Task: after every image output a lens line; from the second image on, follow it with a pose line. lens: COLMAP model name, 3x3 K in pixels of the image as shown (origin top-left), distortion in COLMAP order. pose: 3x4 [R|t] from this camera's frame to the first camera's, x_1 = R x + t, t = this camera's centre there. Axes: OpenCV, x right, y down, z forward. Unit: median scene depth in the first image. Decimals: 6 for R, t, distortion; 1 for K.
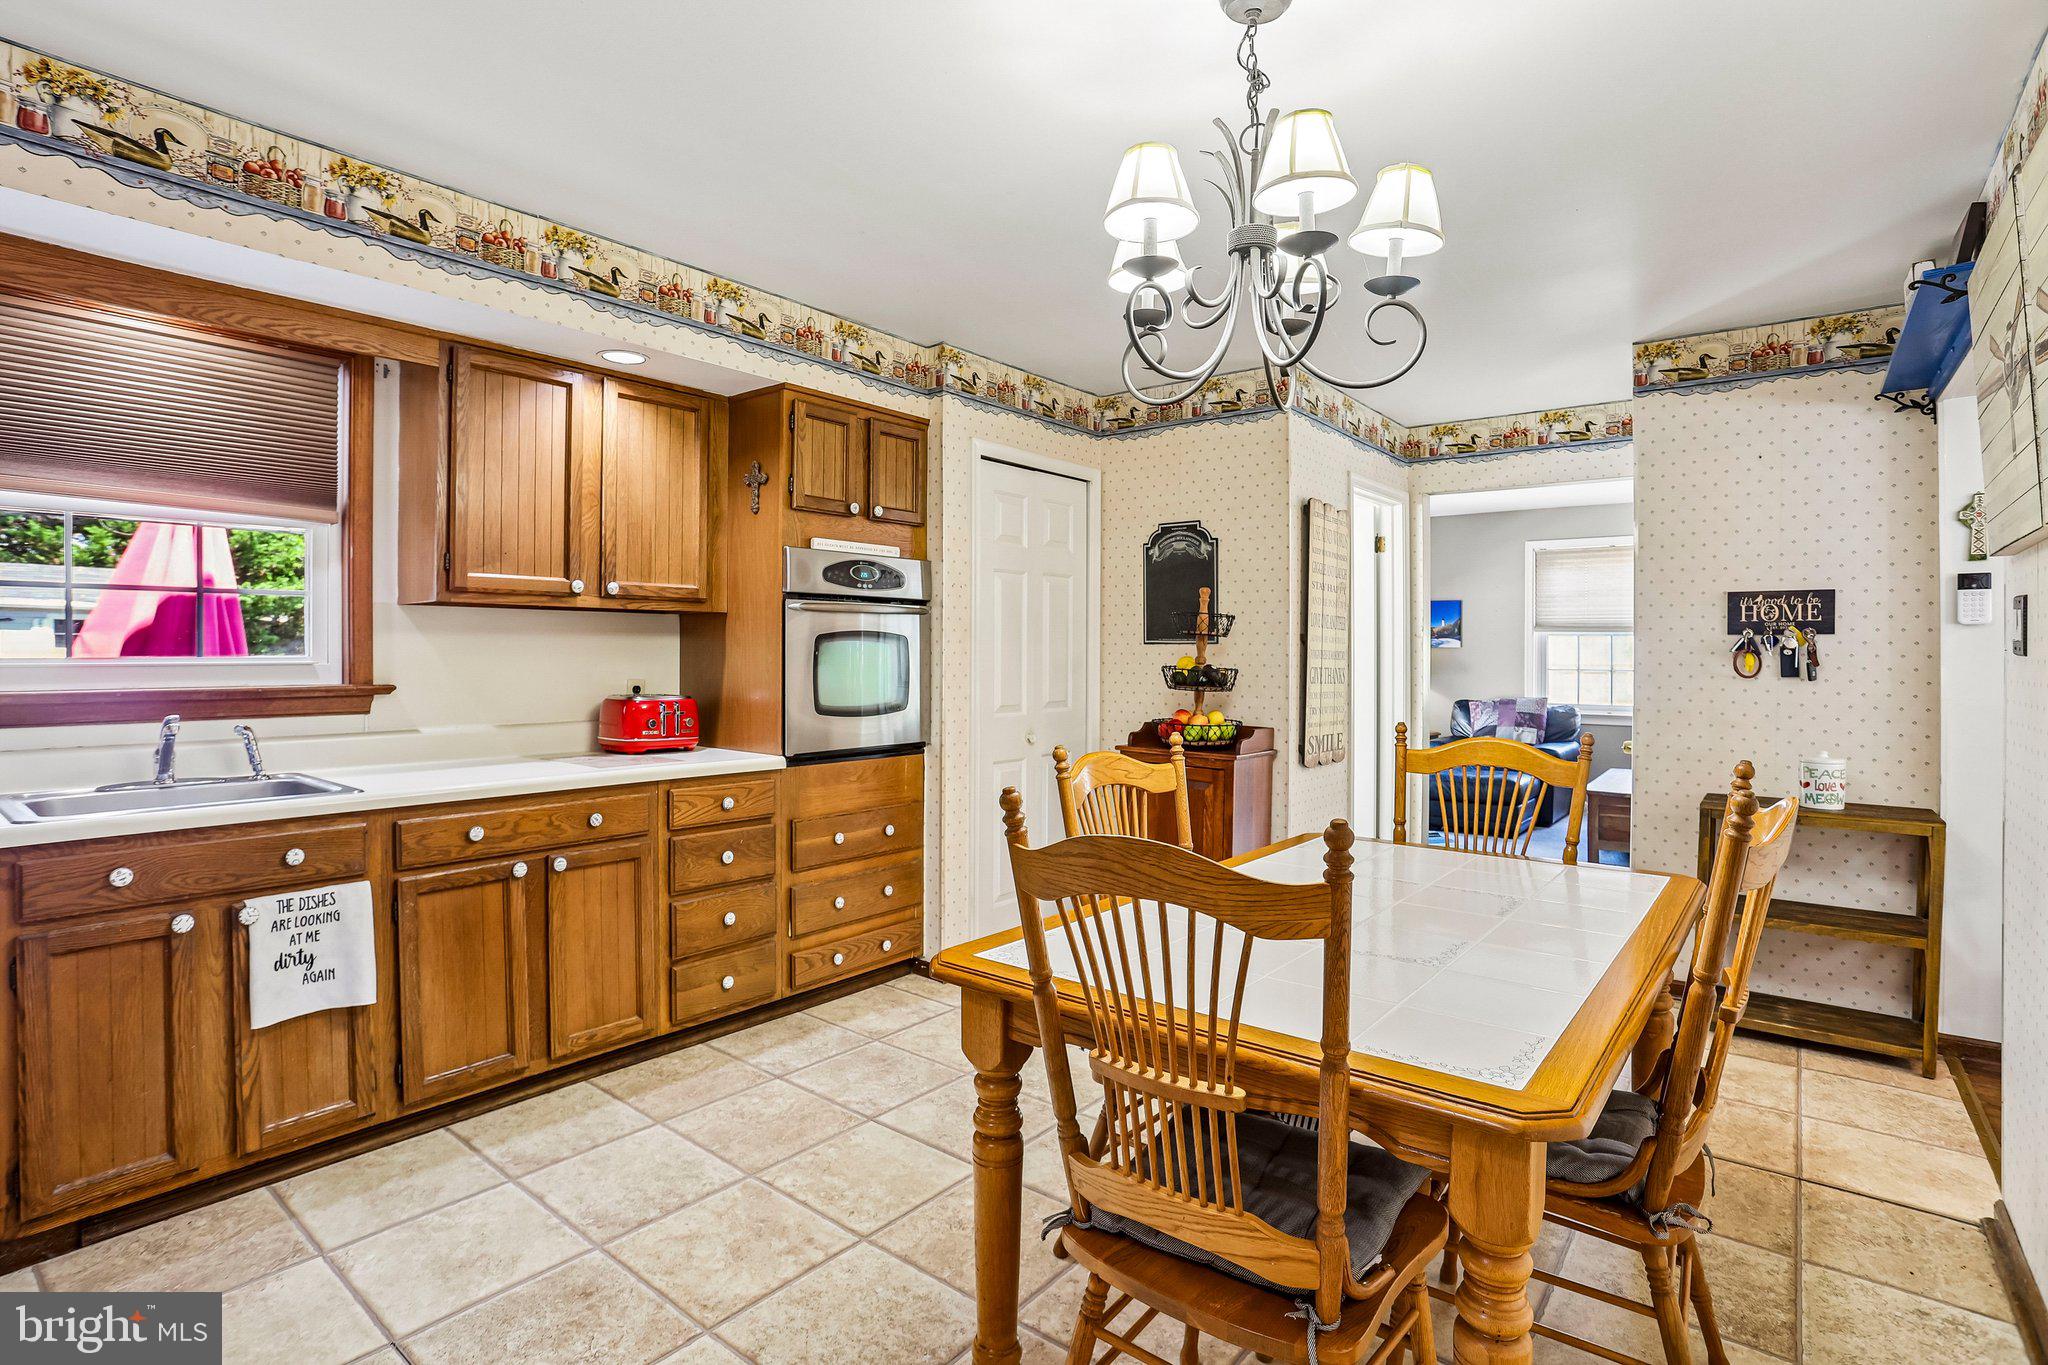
lens RADIAL K [[1009.5, 0, 1006.4], [0, 1009.5, 655.2], [0, 0, 1]] dist [-0.075646, 0.034615]
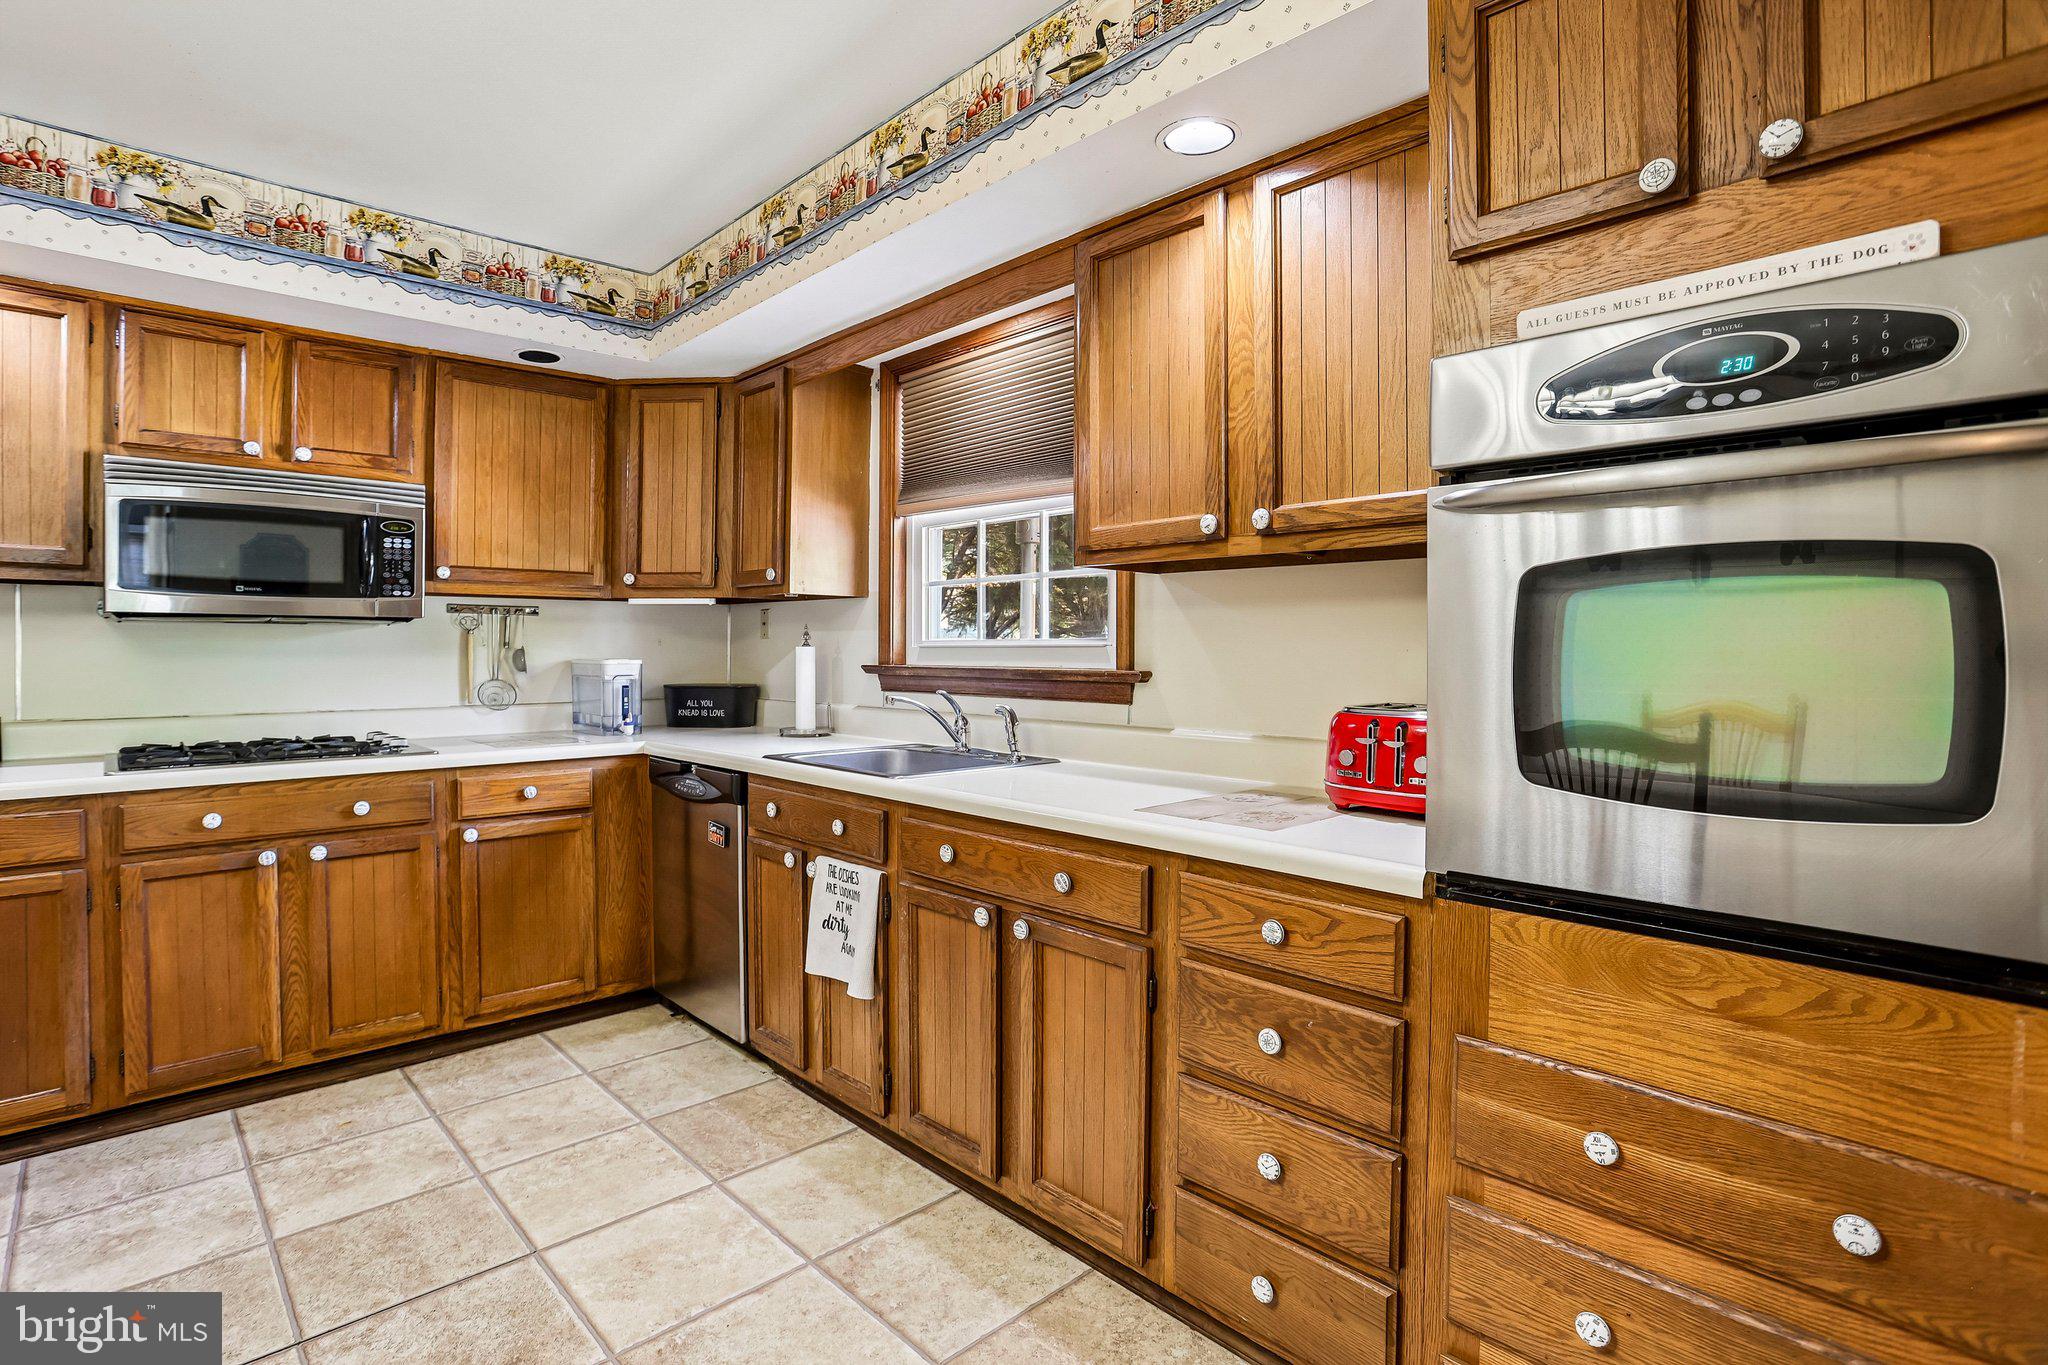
lens RADIAL K [[1006.3, 0, 1002.7], [0, 1006.3, 651.3], [0, 0, 1]] dist [-0.079072, 0.033417]
pose [[-0.137118, -0.000678, -0.990555, 0.206174], [-0.005383, 0.999986, 0.000060, 0.011849], [0.990540, 0.005340, -0.137120, 0.887400]]
